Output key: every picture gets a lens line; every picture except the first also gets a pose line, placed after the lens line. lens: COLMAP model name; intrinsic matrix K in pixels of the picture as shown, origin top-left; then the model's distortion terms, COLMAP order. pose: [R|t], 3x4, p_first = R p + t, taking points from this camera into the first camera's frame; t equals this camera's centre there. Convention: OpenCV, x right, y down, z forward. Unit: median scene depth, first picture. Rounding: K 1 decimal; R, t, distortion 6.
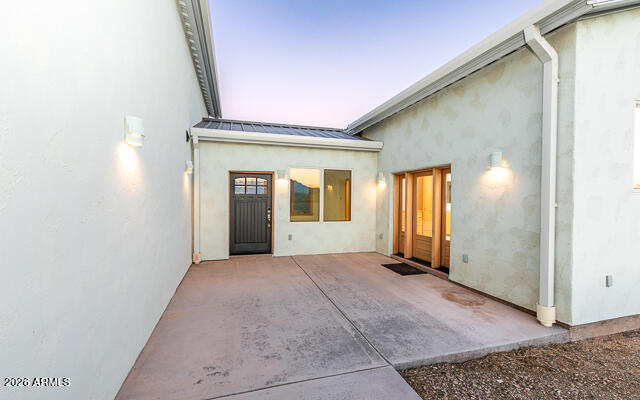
lens RADIAL K [[286.2, 0, 319.7], [0, 286.2, 202.7], [0, 0, 1]] dist [0.002283, 0.000242]
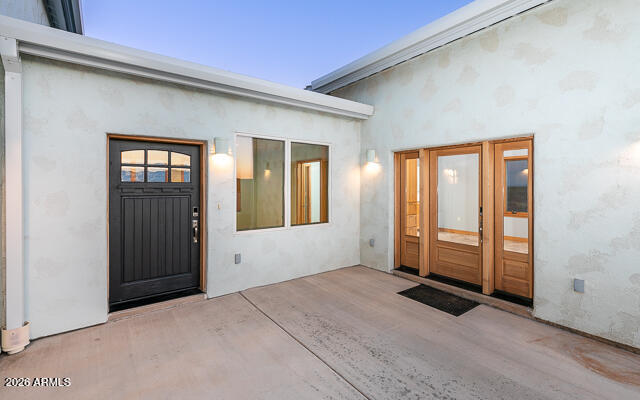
lens RADIAL K [[286.0, 0, 320.5], [0, 286.0, 187.4], [0, 0, 1]] dist [0.001016, 0.000287]
pose [[0.936081, -0.010026, 0.351641, -0.148044], [0.013917, 0.999867, -0.008539, -0.012442], [-0.351509, 0.012887, 0.936096, 0.416168]]
